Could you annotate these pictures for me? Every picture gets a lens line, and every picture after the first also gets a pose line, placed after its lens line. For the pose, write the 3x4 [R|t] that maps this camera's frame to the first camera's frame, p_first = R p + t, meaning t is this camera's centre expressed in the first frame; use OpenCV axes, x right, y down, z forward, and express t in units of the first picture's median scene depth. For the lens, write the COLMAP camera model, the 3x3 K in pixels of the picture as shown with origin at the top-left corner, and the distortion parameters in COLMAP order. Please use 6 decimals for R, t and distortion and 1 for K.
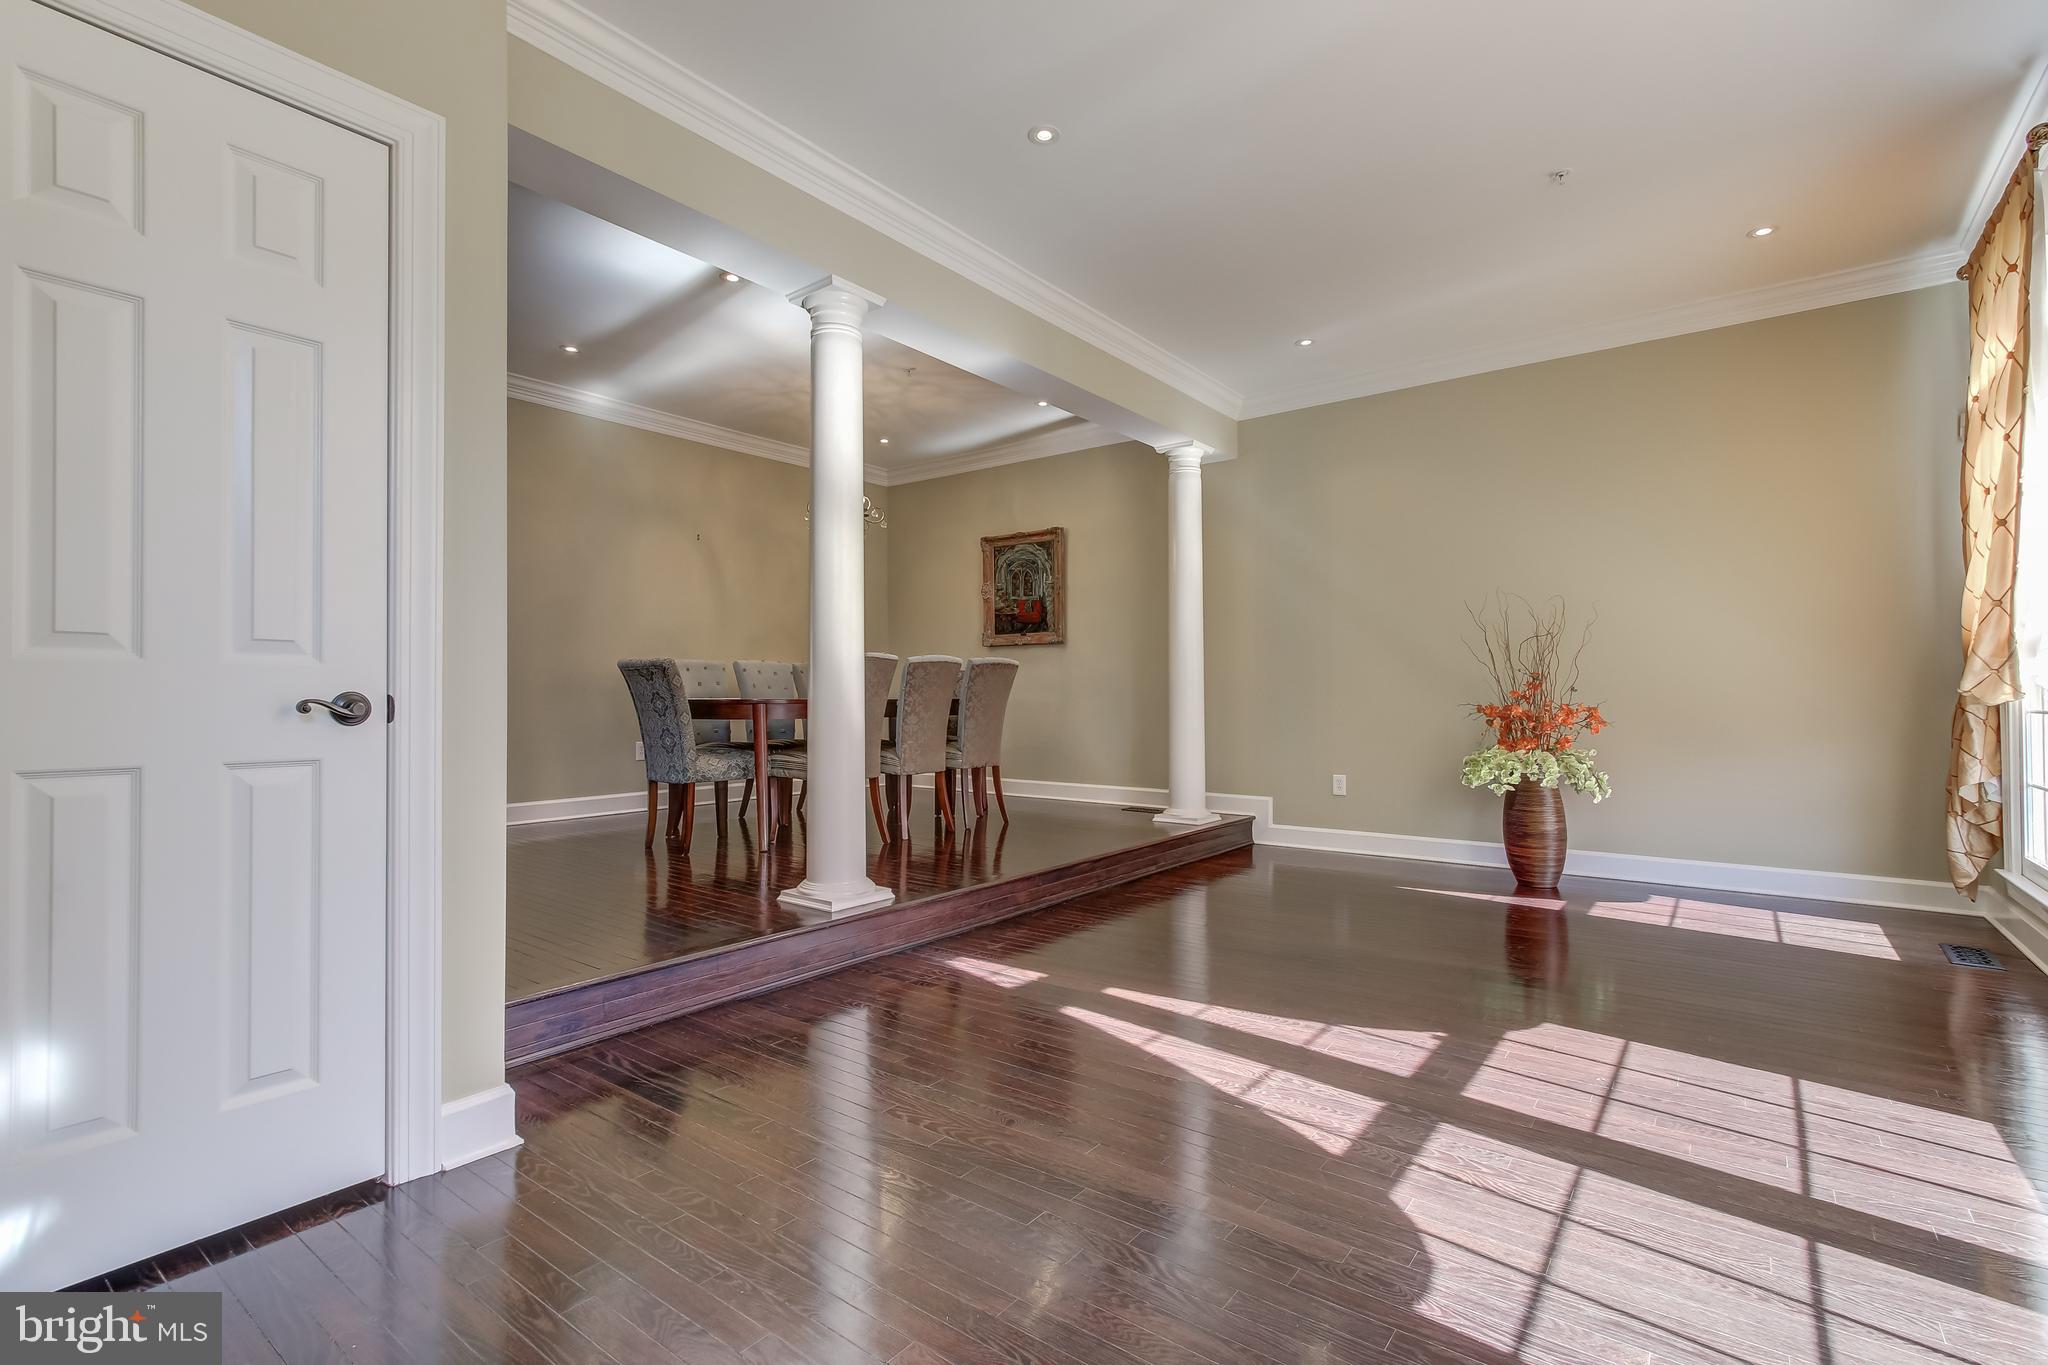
lens RADIAL K [[972.5, 0, 1030.6], [0, 972.5, 677.7], [0, 0, 1]] dist [-0.013568, 0.002728]
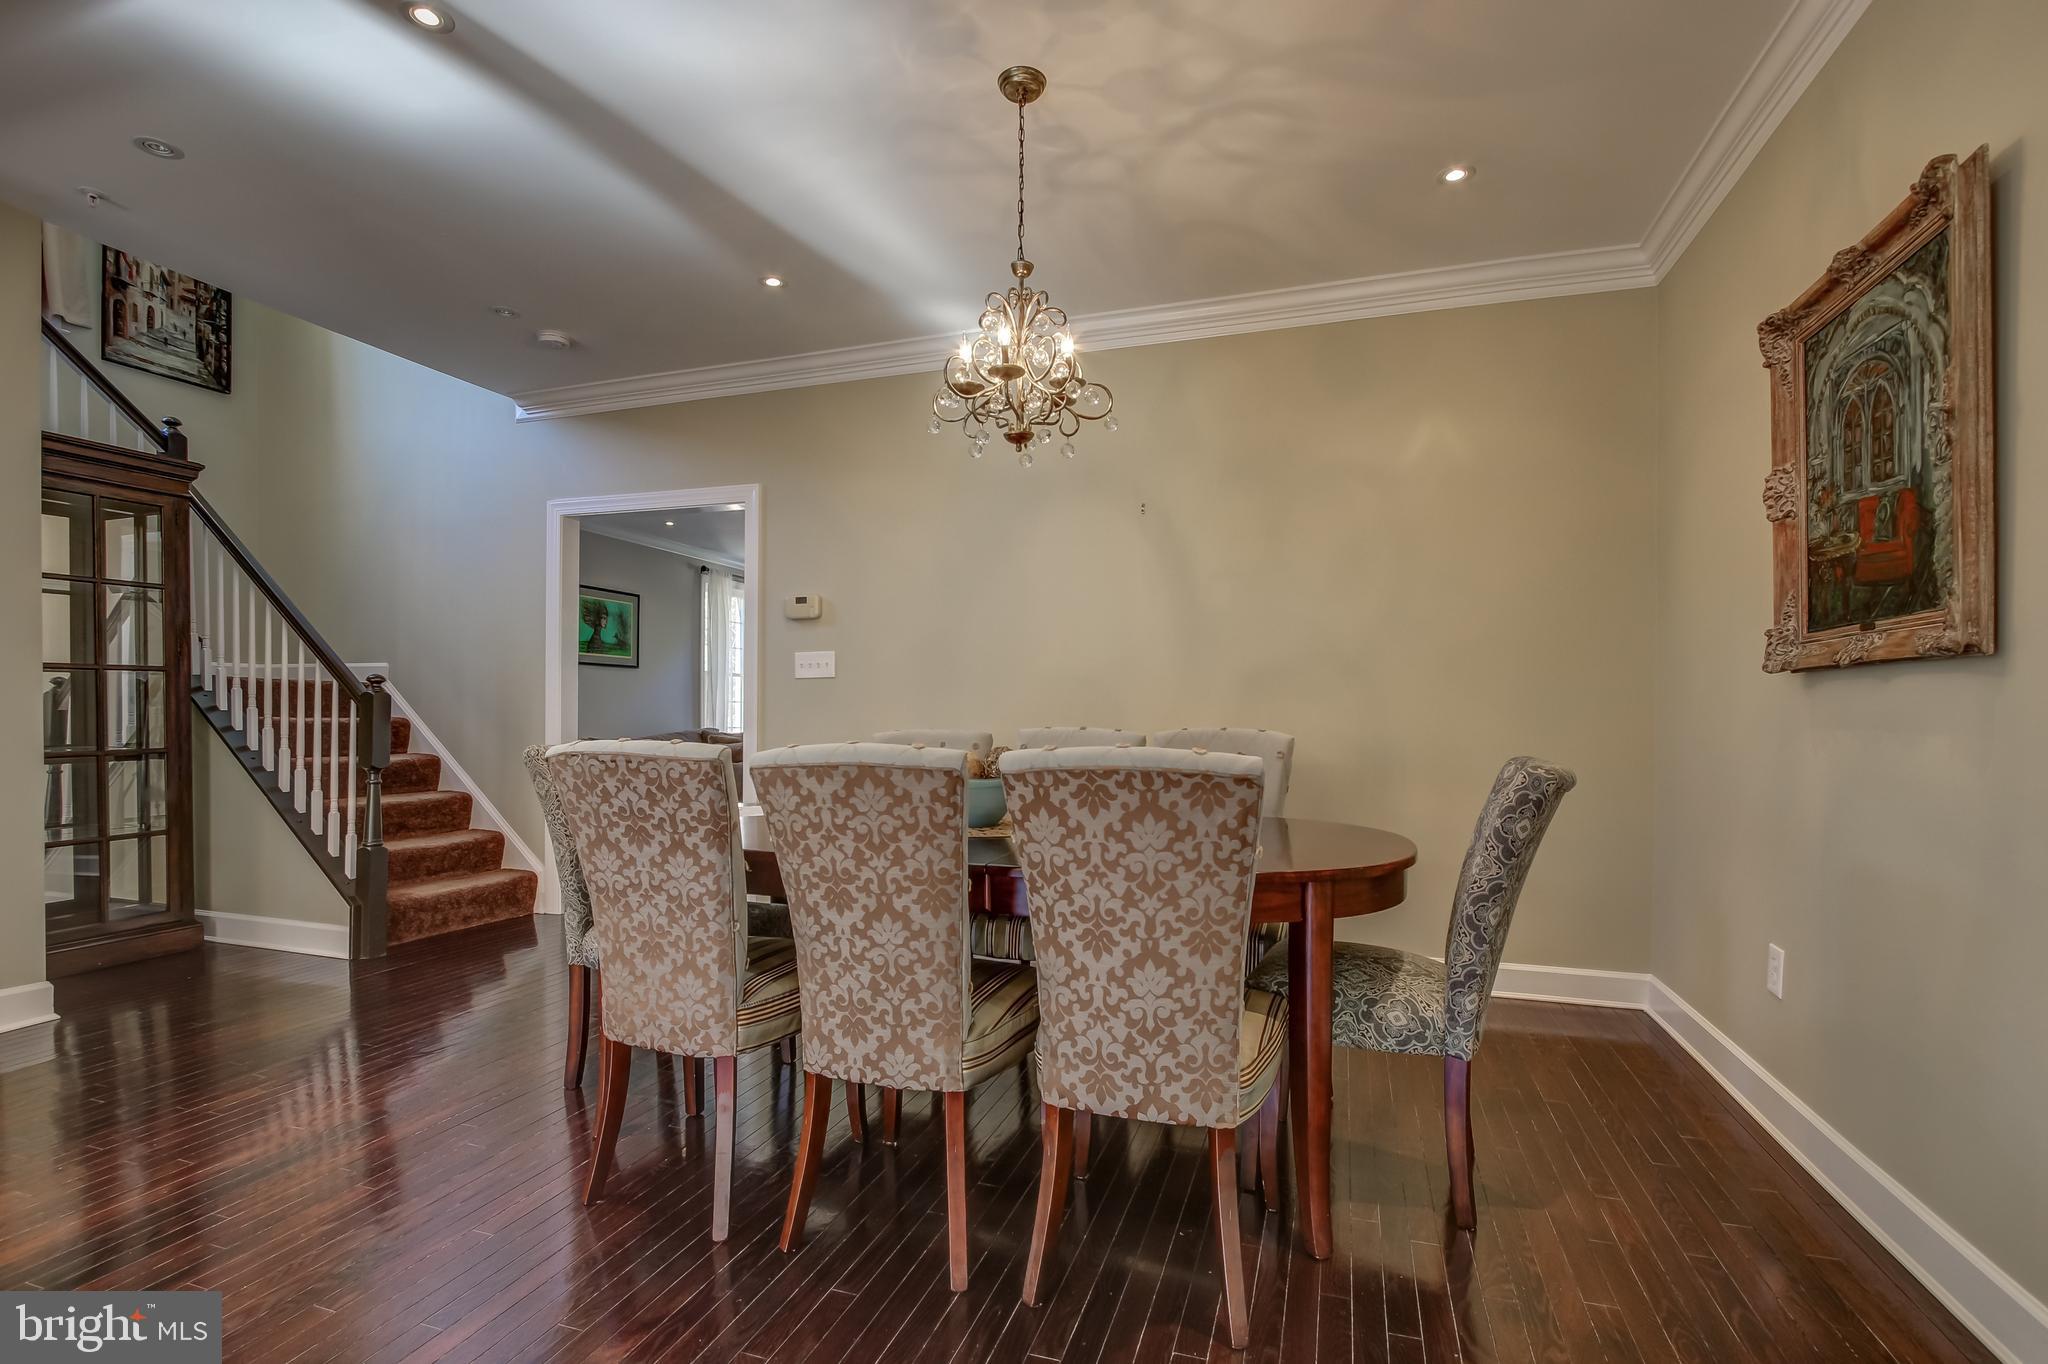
lens RADIAL K [[972.5, 0, 994.5], [0, 972.5, 717.7], [0, 0, 1]] dist [-0.013568, 0.002728]
pose [[0.304503, 0.003342, -0.952506, 0.174078], [0.011813, 0.999904, 0.007285, -0.023987], [0.952438, -0.013470, 0.304434, 0.690779]]
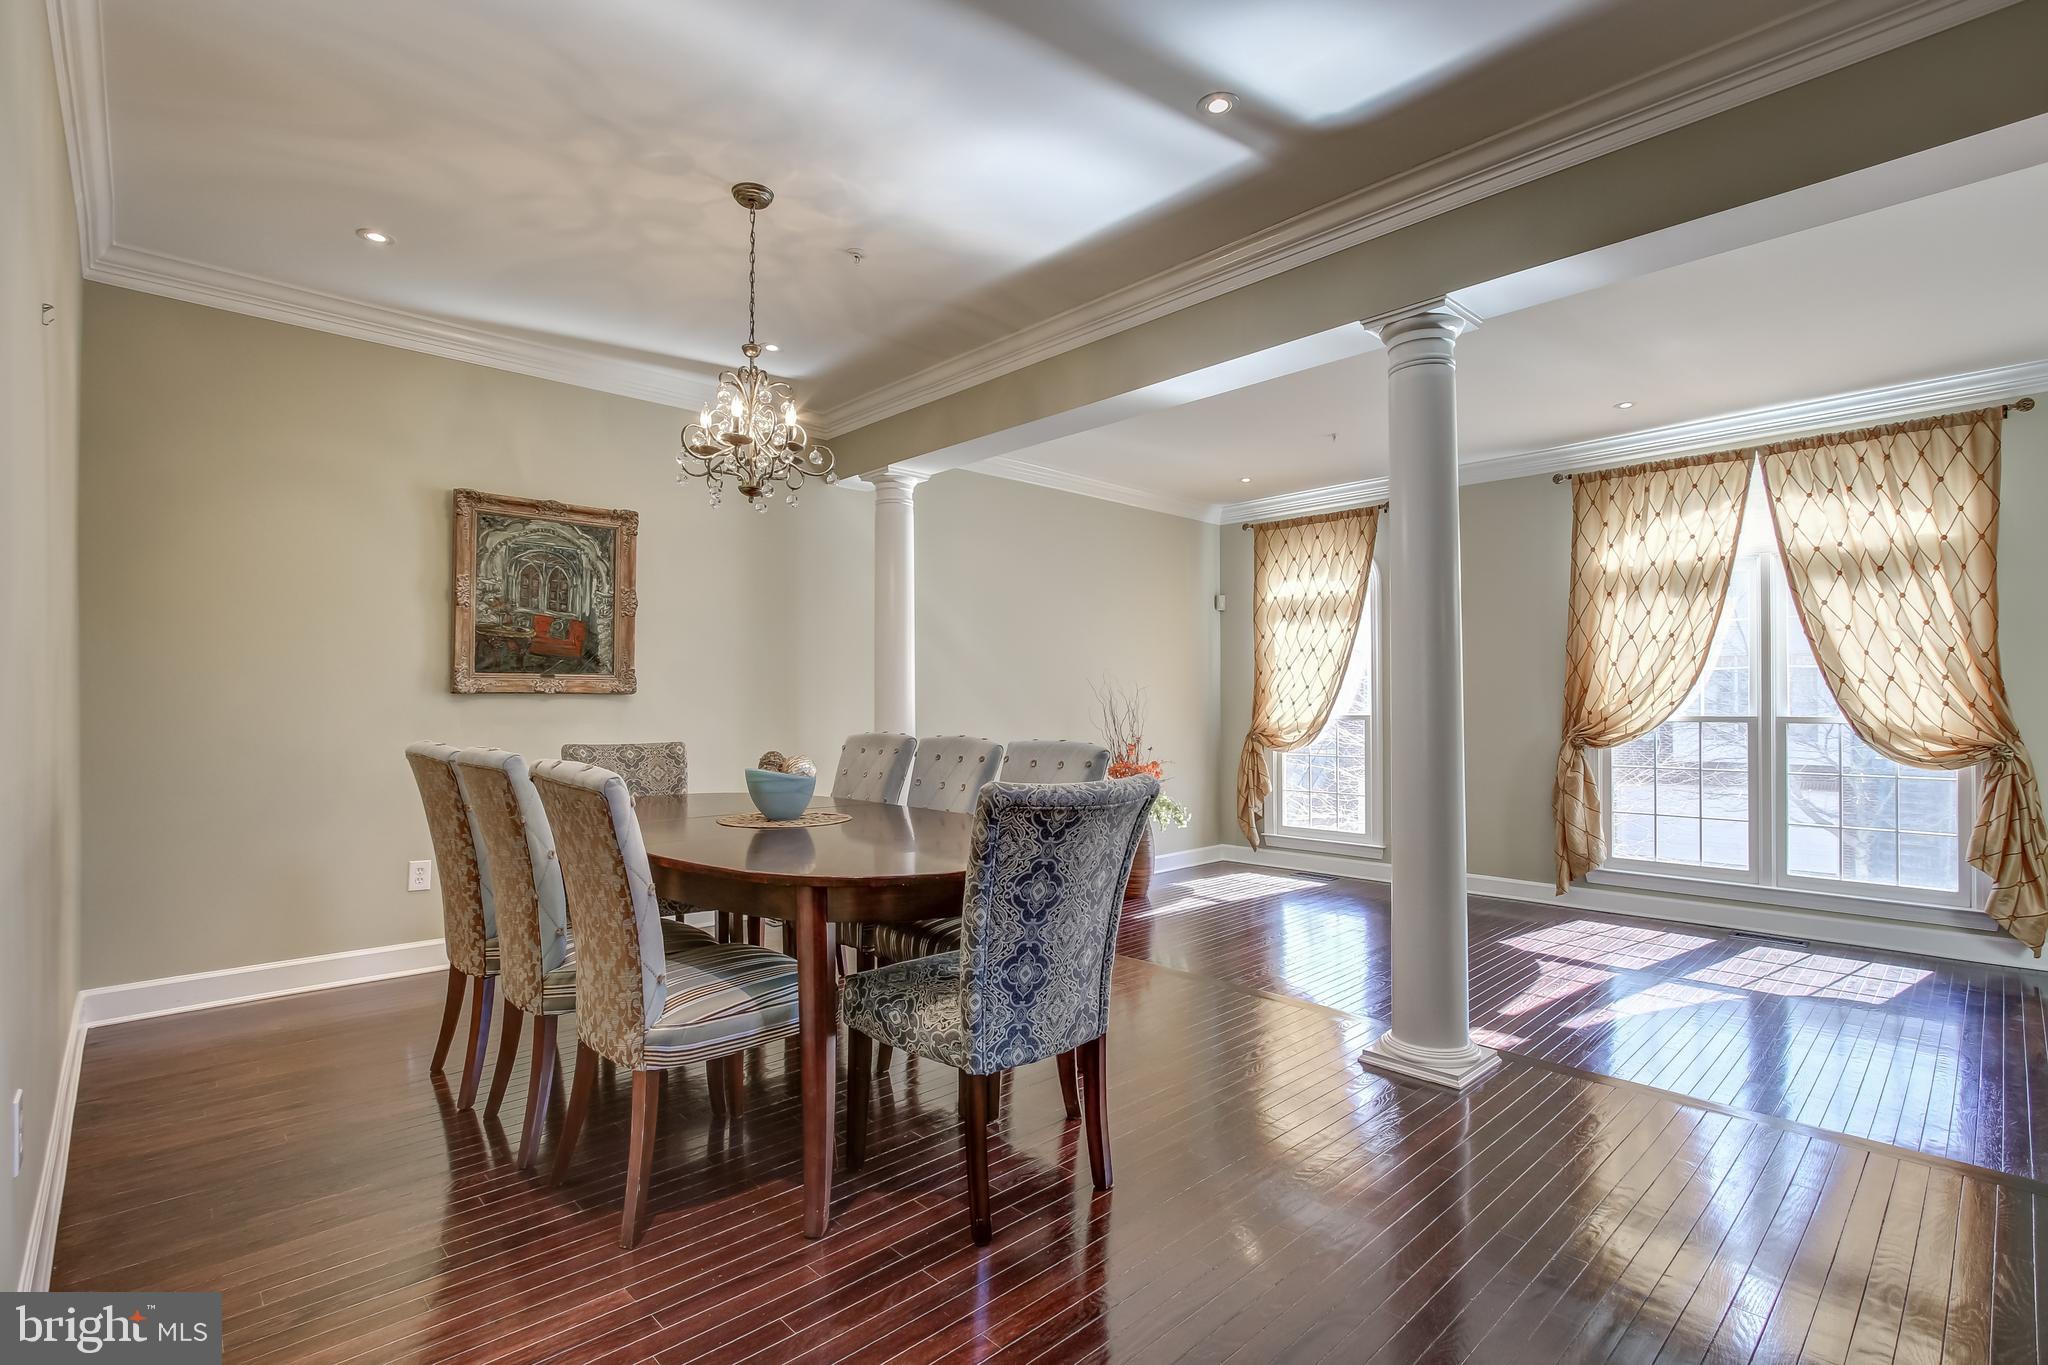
lens RADIAL K [[972.5, 0, 1038.6], [0, 972.5, 687.2], [0, 0, 1]] dist [-0.013568, 0.002728]
pose [[0.139846, 0.016176, 0.990041, -0.548705], [-0.013967, 0.999799, -0.014363, -0.032982], [-0.990075, -0.011819, 0.140044, 0.626987]]
